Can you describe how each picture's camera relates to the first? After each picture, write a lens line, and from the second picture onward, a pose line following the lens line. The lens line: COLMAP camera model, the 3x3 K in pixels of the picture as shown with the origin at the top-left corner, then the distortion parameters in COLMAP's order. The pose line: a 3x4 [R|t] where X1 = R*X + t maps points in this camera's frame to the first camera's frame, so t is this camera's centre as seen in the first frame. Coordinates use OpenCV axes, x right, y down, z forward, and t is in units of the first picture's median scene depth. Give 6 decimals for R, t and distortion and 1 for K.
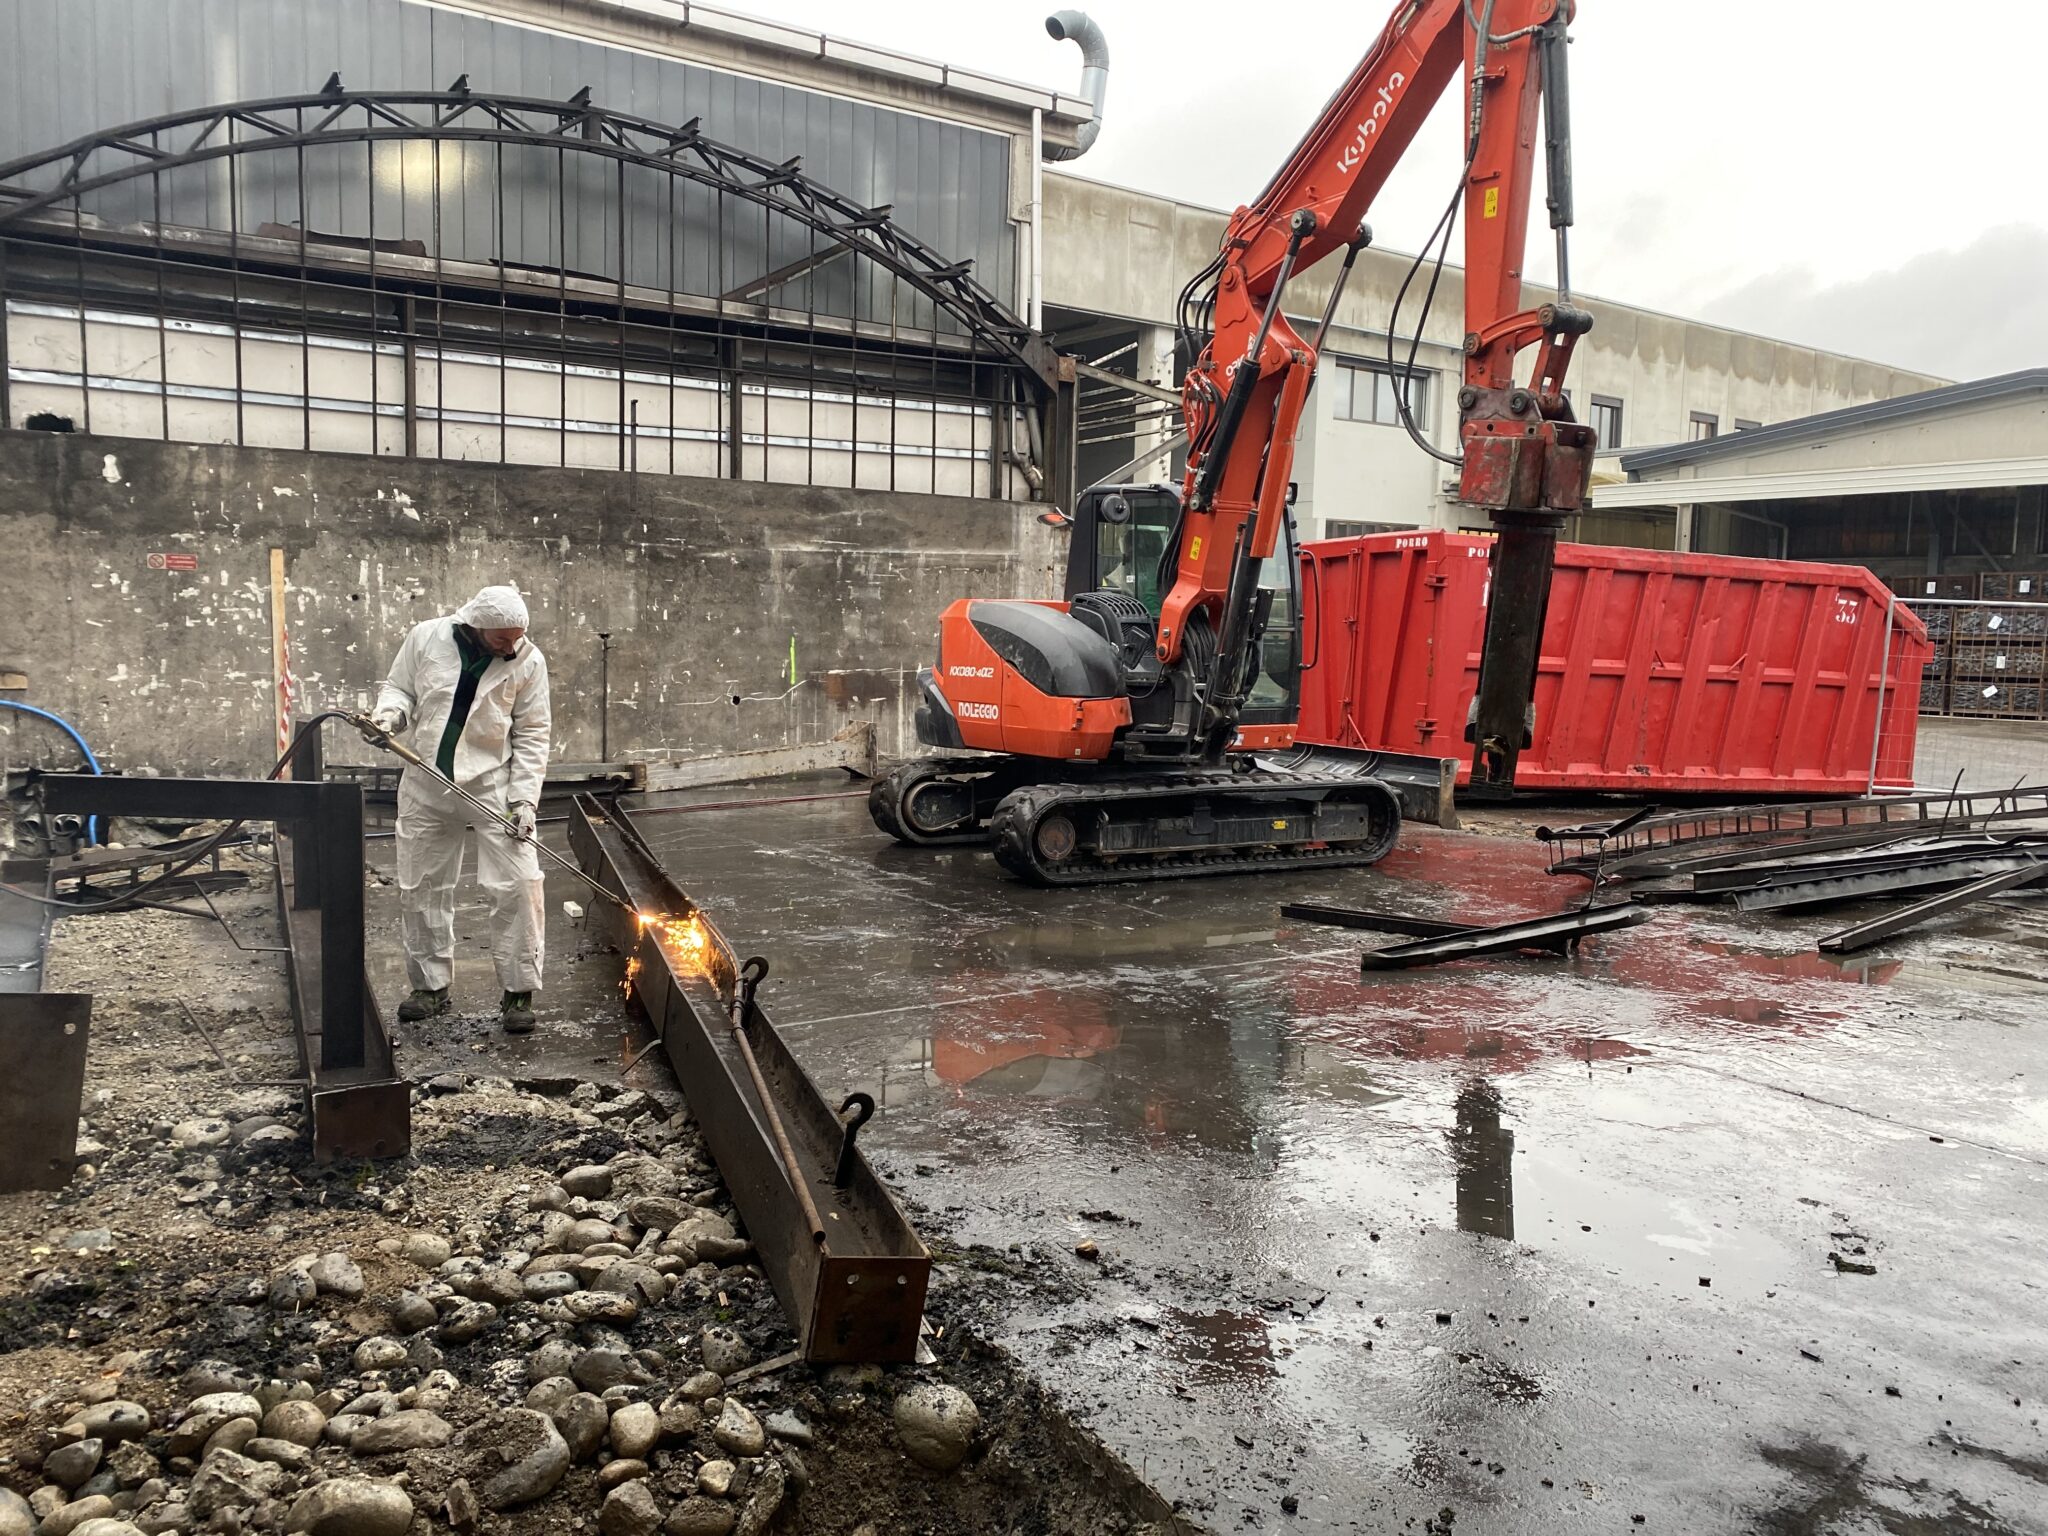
lens RADIAL K [[1540.7, 0, 1023.1], [0, 1540.7, 776.2], [0, 0, 1]] dist [-0.001461, -0.009860]
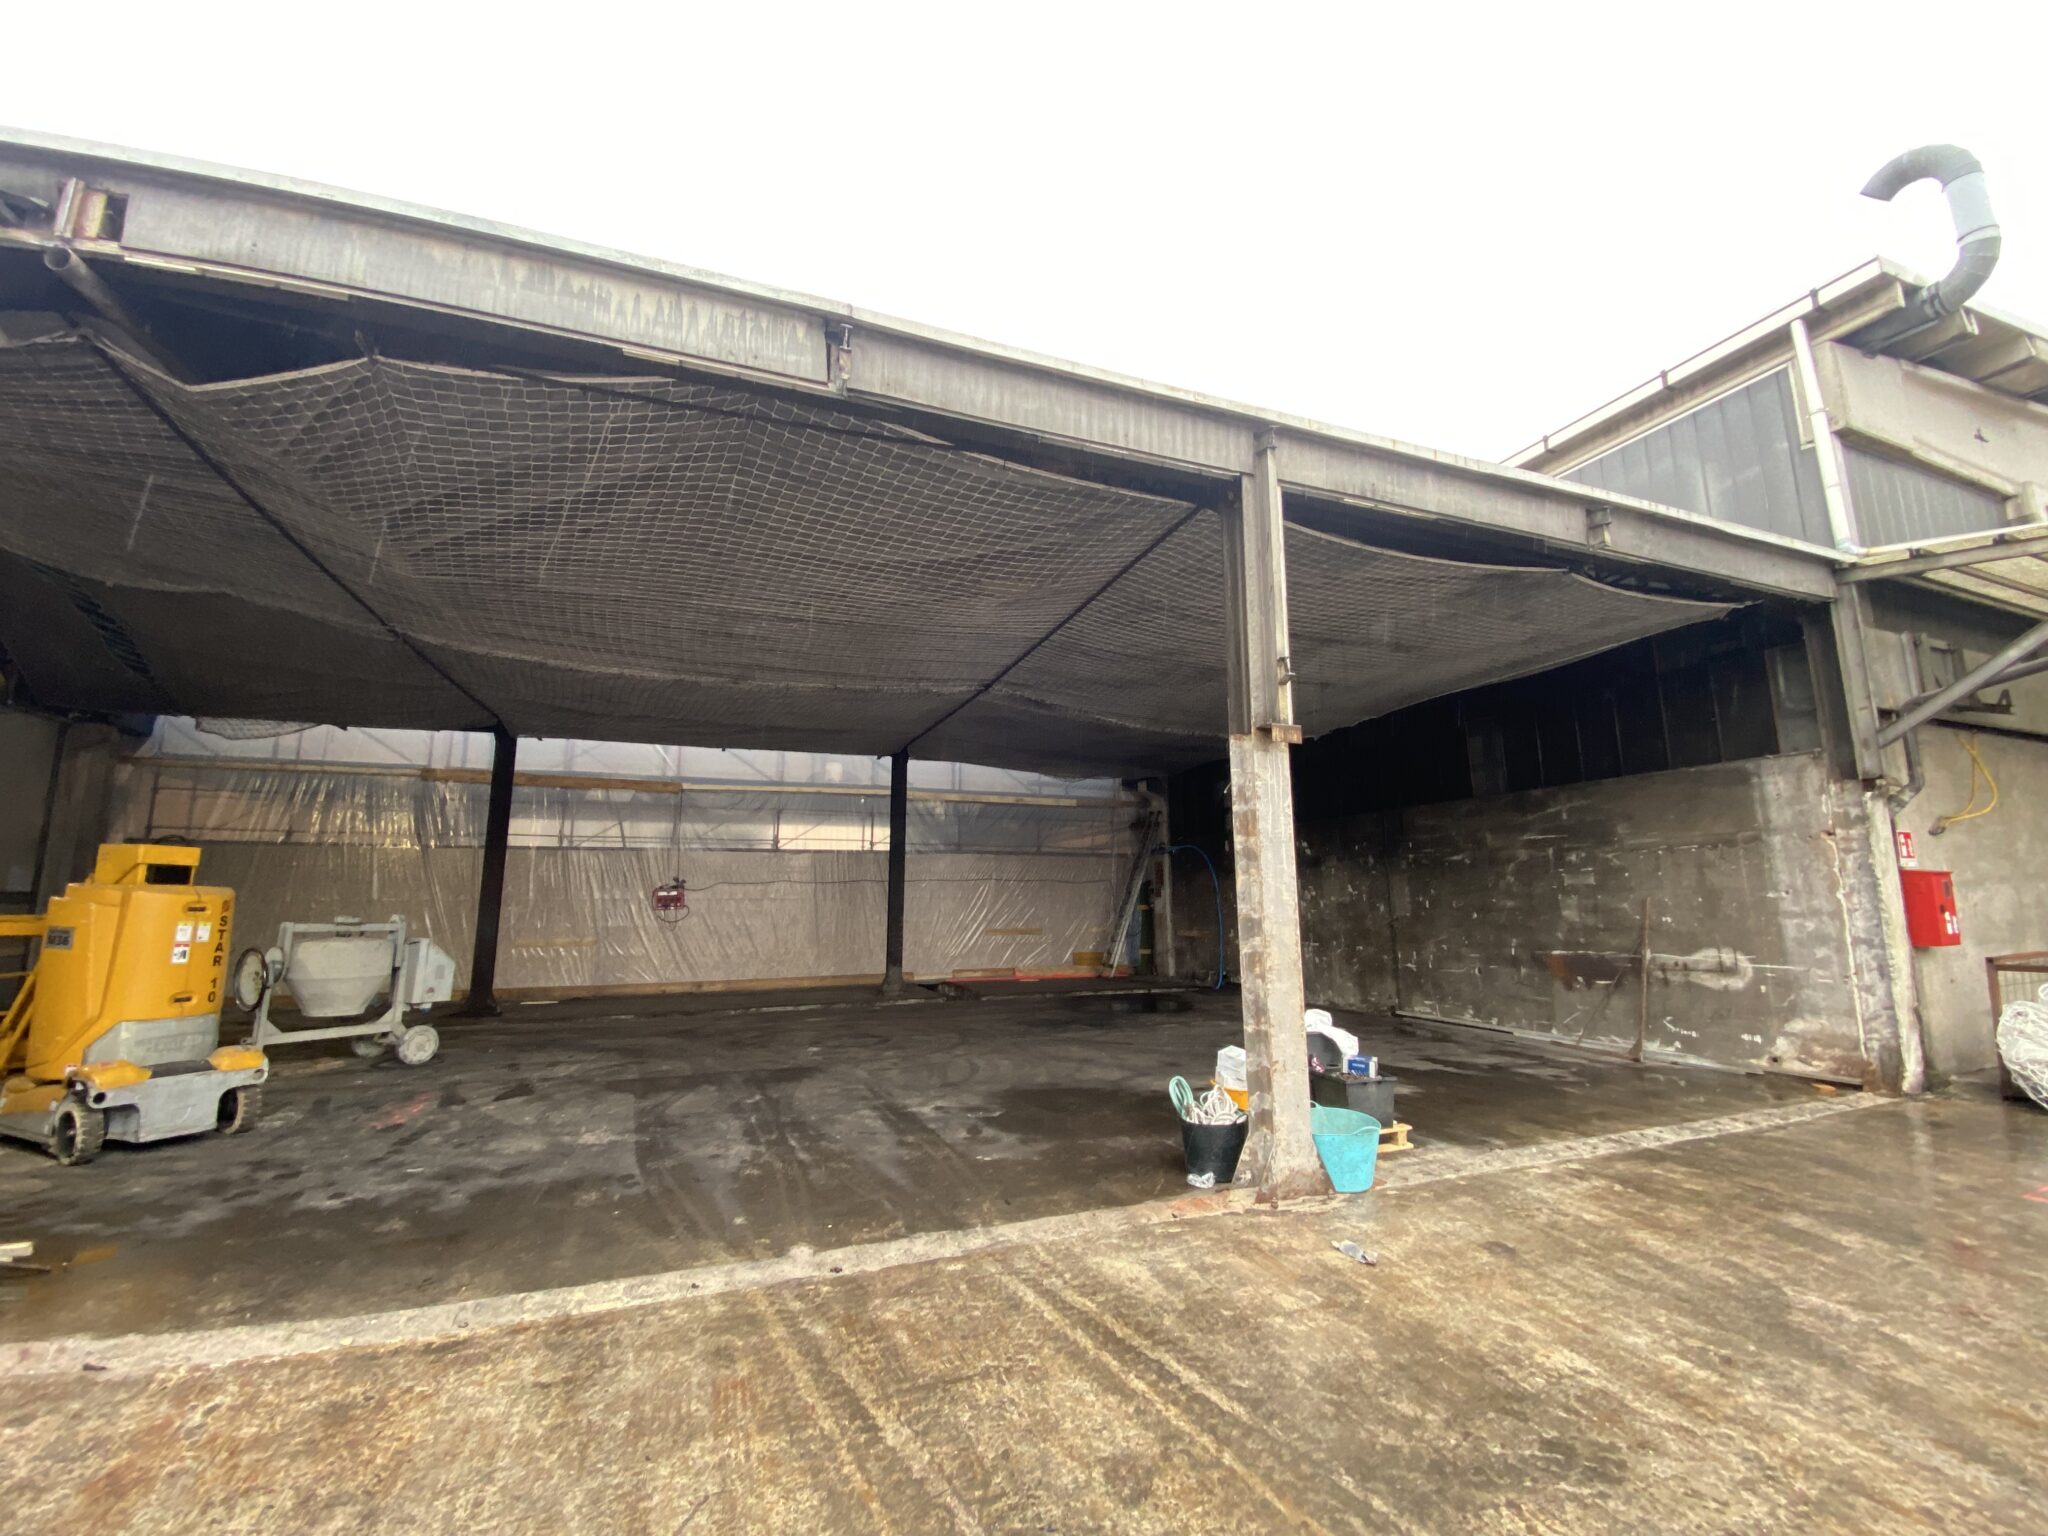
lens RADIAL K [[833.8, 0, 1021.6], [0, 833.8, 761.3], [0, 0, 1]] dist [0.000156, 0.000021]
pose [[-0.191474, -0.188076, -0.963310, 0.550431], [-0.102574, 0.979929, -0.170932, -0.059627], [0.976123, 0.066081, -0.206922, 0.729821]]
